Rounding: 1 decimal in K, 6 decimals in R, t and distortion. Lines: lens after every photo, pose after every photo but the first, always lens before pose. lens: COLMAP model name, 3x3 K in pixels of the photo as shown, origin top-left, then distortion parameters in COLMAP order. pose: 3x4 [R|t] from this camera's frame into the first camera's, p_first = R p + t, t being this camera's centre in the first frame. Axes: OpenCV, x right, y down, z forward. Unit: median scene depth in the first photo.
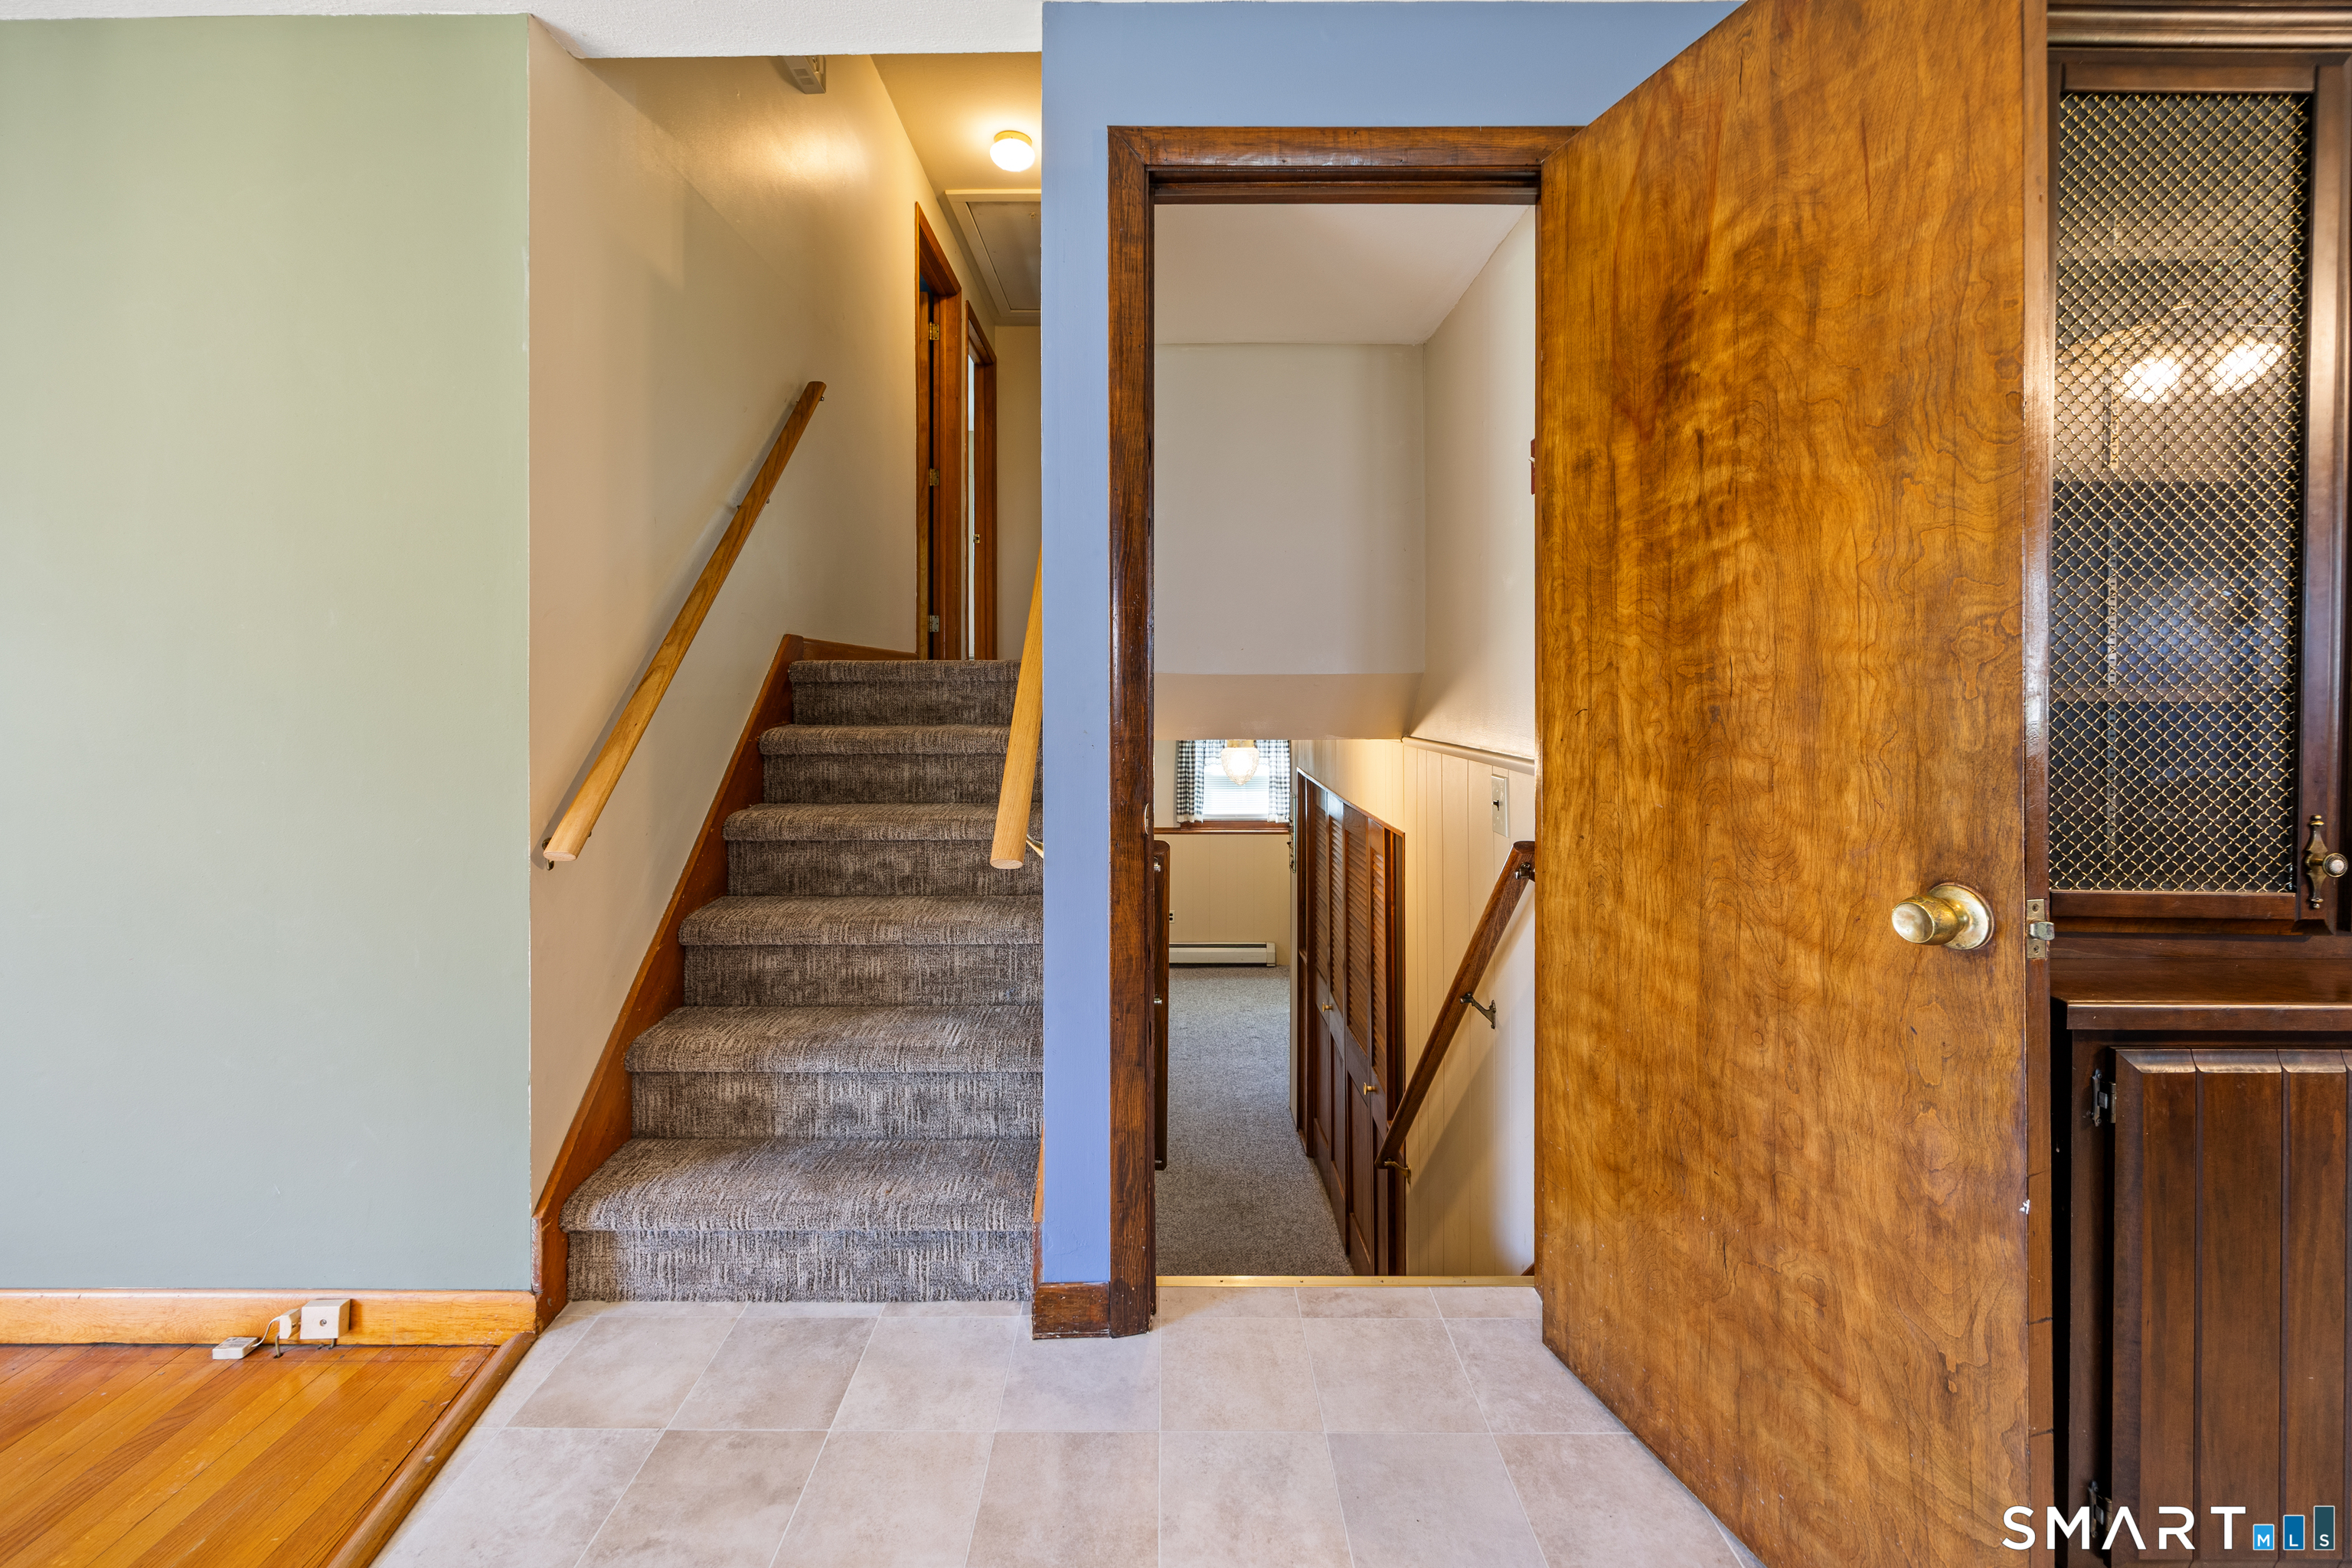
lens RADIAL K [[944.9, 0, 1161.1], [0, 944.9, 683.6], [0, 0, 1]] dist [-0.003390, 0.000843]
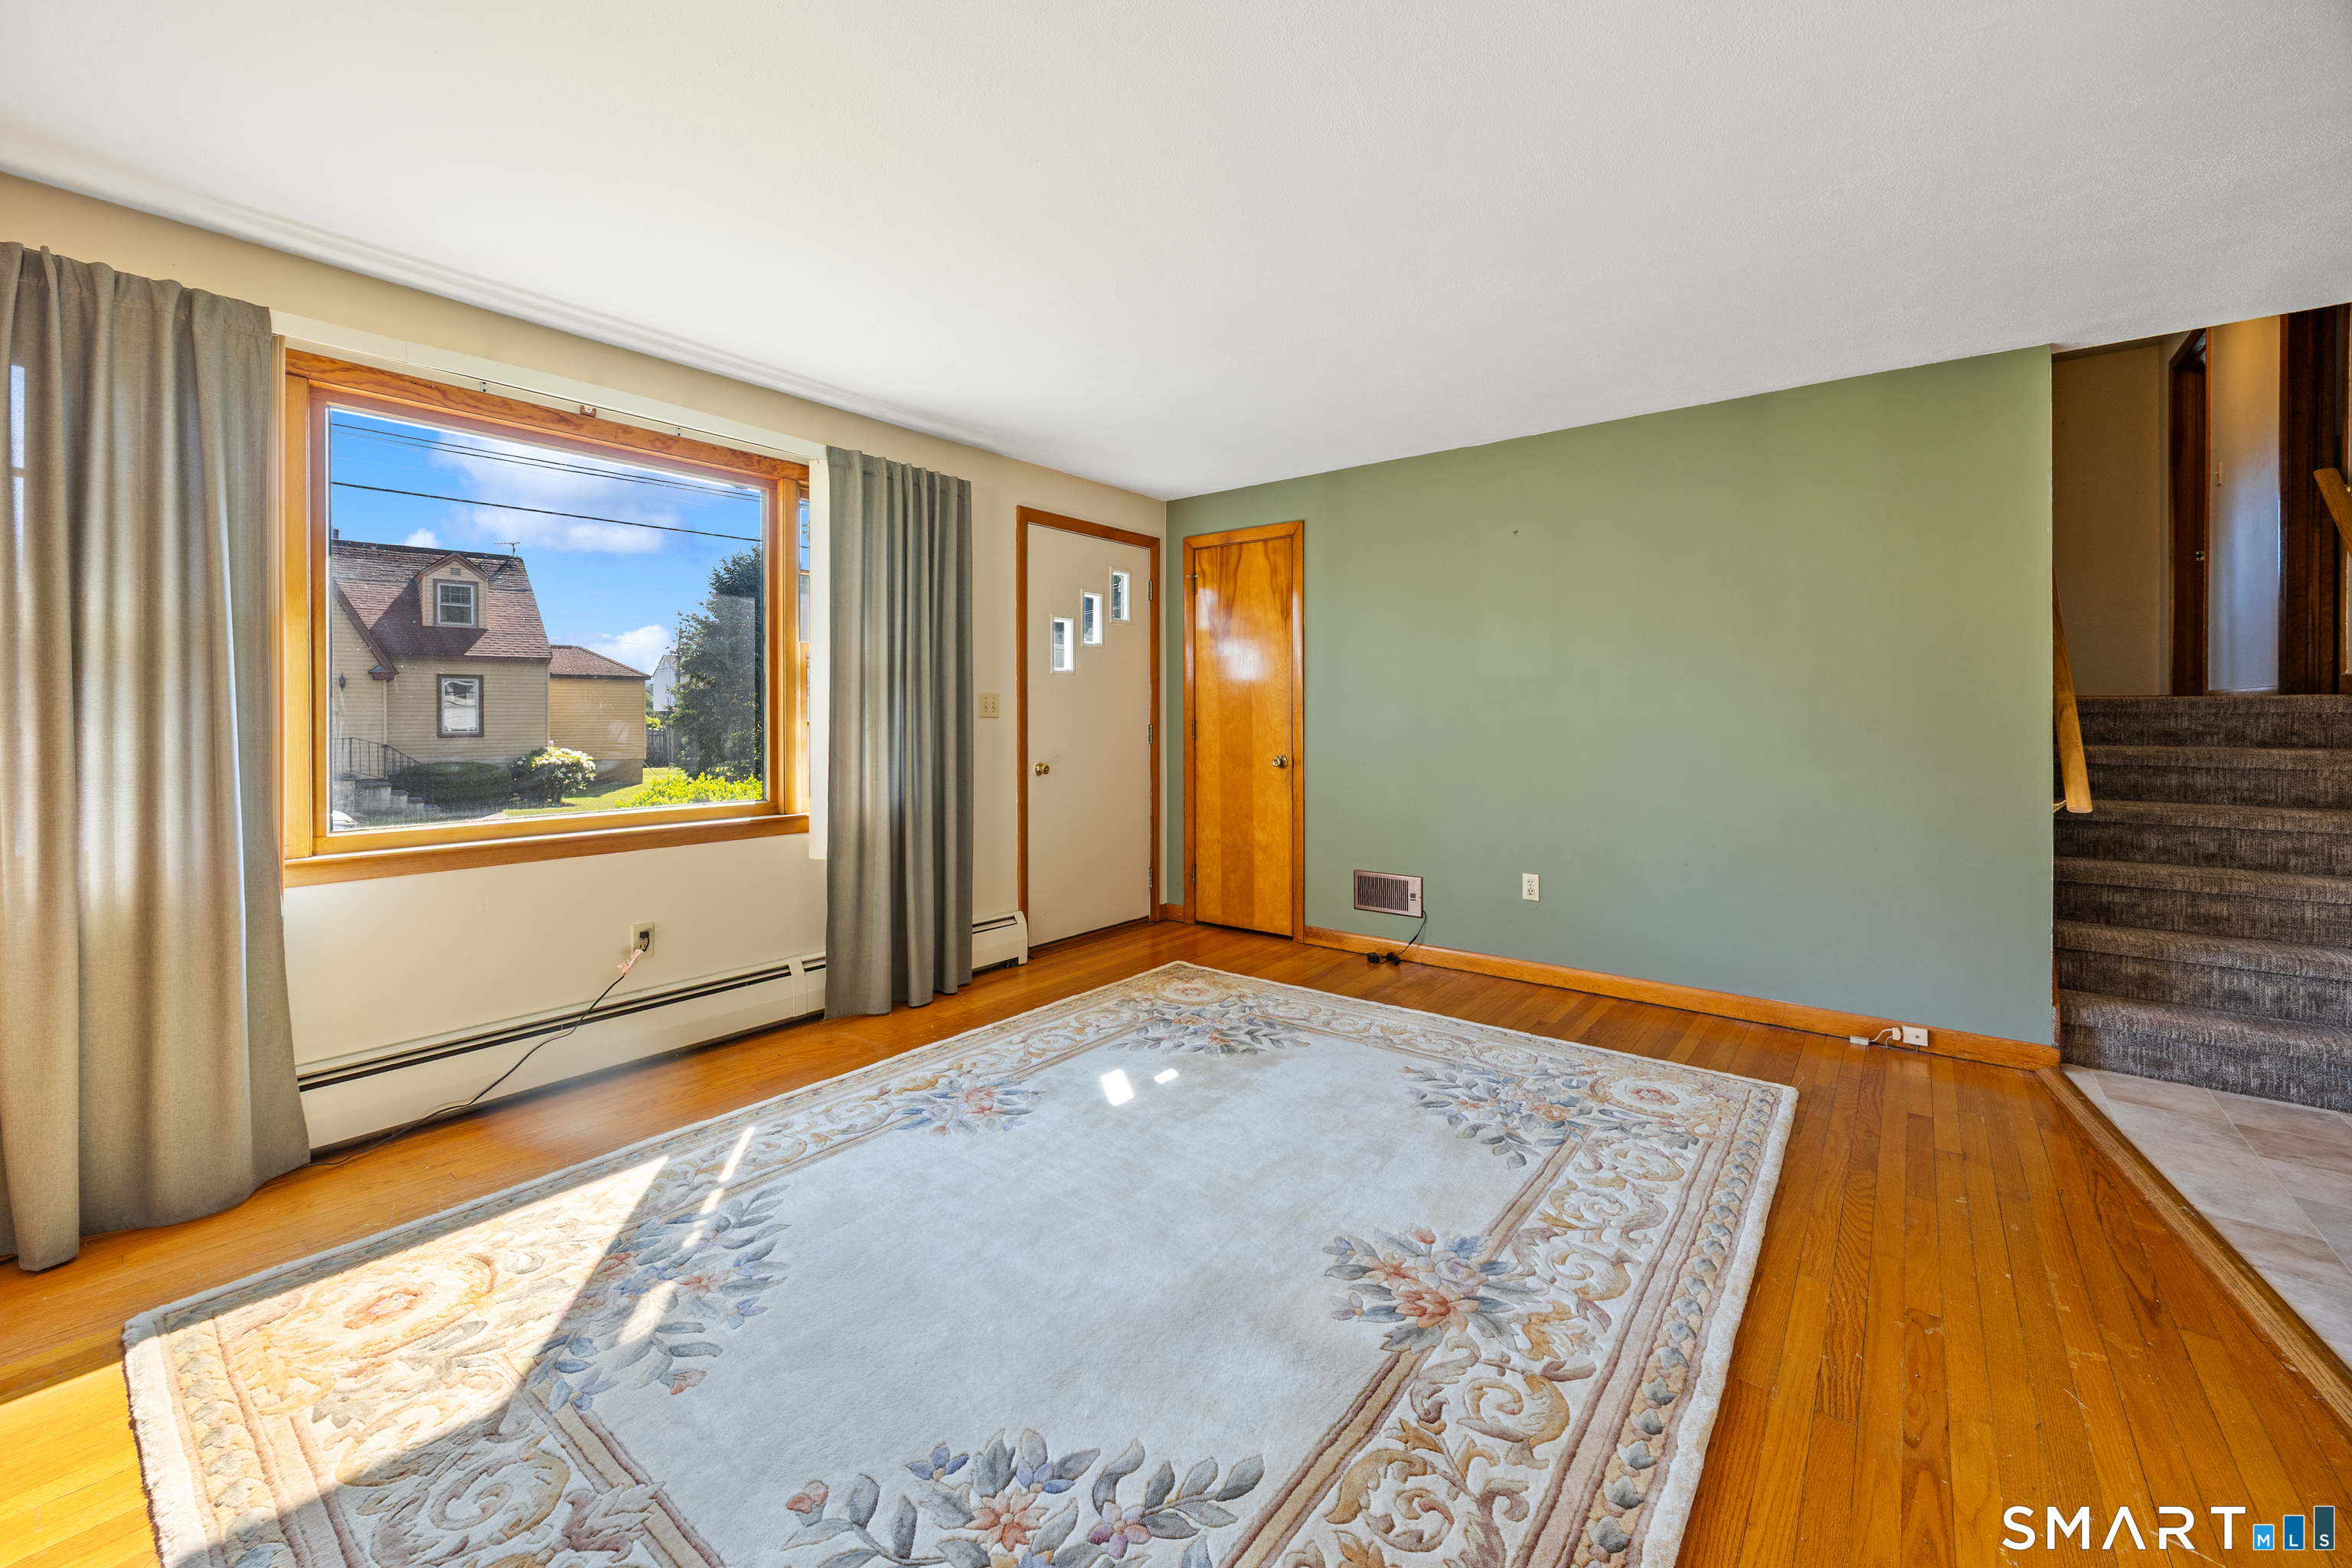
lens RADIAL K [[944.9, 0, 1148.8], [0, 944.9, 706.8], [0, 0, 1]] dist [-0.003390, 0.000843]
pose [[0.775805, -0.000103, -0.630972, -0.749631], [-0.000016, 1.000000, -0.000182, -0.014919], [0.630972, 0.000151, 0.775805, -1.315358]]
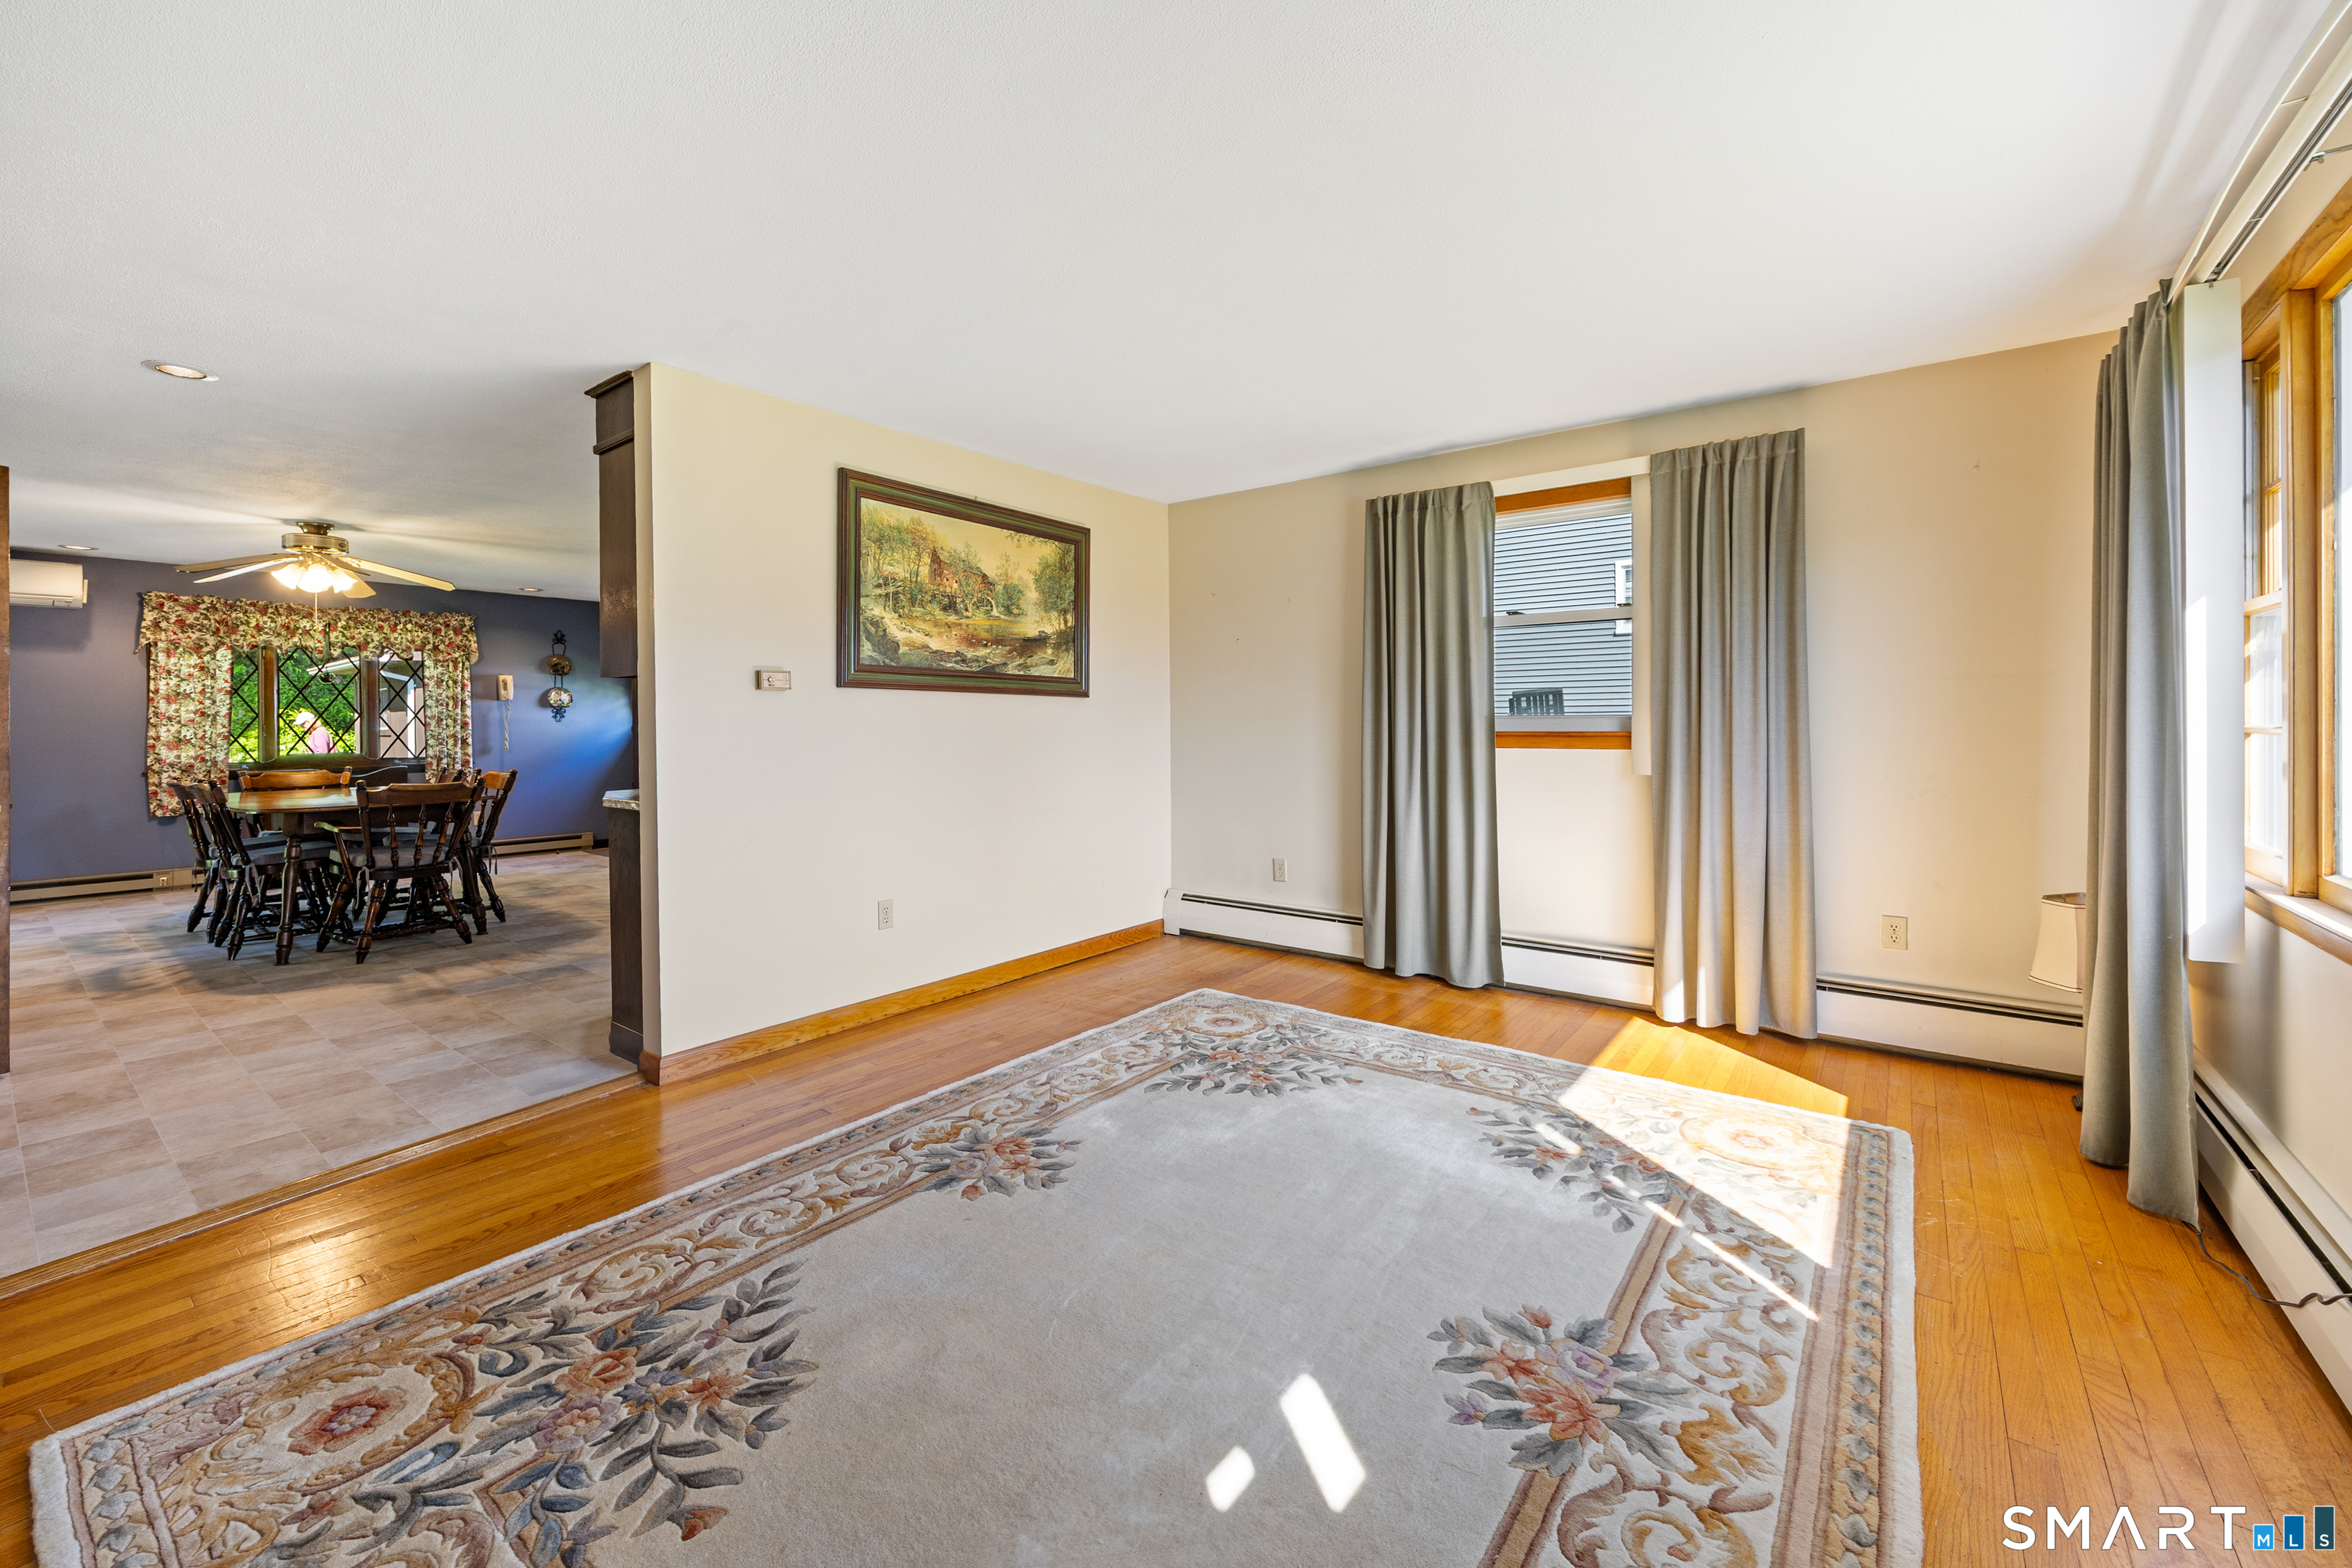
lens RADIAL K [[944.9, 0, 1147.2], [0, 944.9, 723.4], [0, 0, 1]] dist [-0.003390, 0.000843]
pose [[-0.783762, 0.007657, 0.621014, -2.128413], [0.005917, 0.999971, -0.004862, -0.001624], [-0.621033, -0.000136, -0.783784, 0.543737]]
